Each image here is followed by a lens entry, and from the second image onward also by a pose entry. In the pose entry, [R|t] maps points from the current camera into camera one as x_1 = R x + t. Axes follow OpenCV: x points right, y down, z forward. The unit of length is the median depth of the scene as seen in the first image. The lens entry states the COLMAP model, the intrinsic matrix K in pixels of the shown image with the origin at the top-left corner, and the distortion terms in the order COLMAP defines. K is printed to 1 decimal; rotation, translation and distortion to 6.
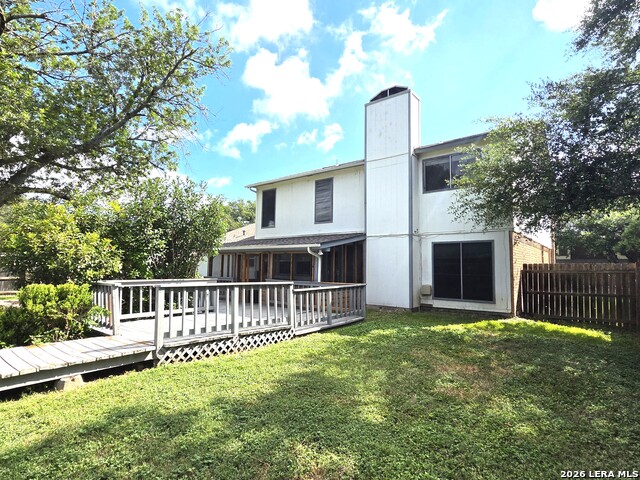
lens RADIAL K [[344.6, 0, 320.0], [0, 344.6, 240.0], [0, 0, 1]] dist [0.003756, 0.000534]
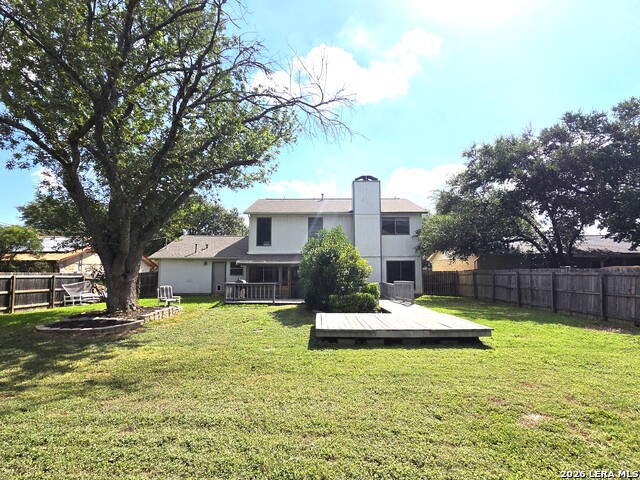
lens RADIAL K [[334.3, 0, 320.0], [0, 334.3, 240.0], [0, 0, 1]] dist [-0.014015, 0.000027]
pose [[0.766829, 0.049387, 0.639949, -1.142373], [-0.032482, 0.998744, -0.038154, -0.024628], [-0.641029, 0.008471, 0.767470, -0.200067]]
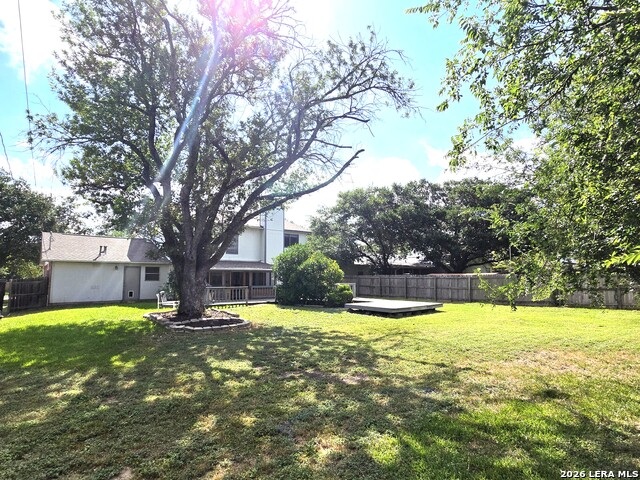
lens RADIAL K [[334.3, 0, 320.0], [0, 334.3, 240.0], [0, 0, 1]] dist [-0.014015, 0.000027]
pose [[0.154675, 0.094350, 0.983450, -1.938877], [-0.060458, 0.994468, -0.085898, -0.001706], [-0.986114, -0.046172, 0.159523, 0.367593]]
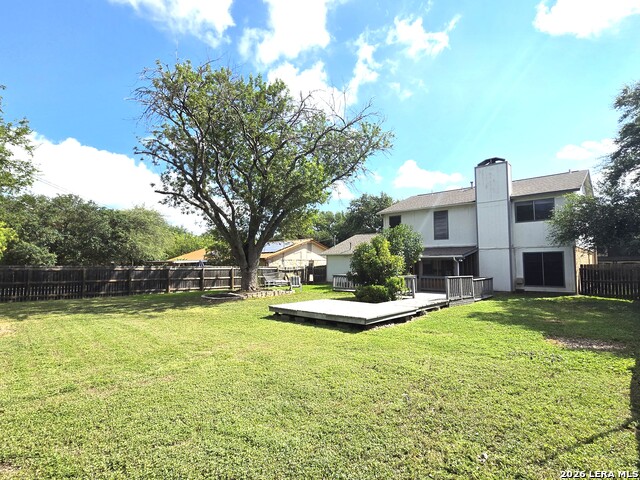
lens RADIAL K [[334.3, 0, 320.0], [0, 334.3, 240.0], [0, 0, 1]] dist [-0.014015, 0.000027]
pose [[0.998818, -0.017584, -0.045319, -0.566434], [0.017284, 0.999826, -0.007005, -0.057117], [0.045434, 0.006213, 0.998948, -0.637495]]
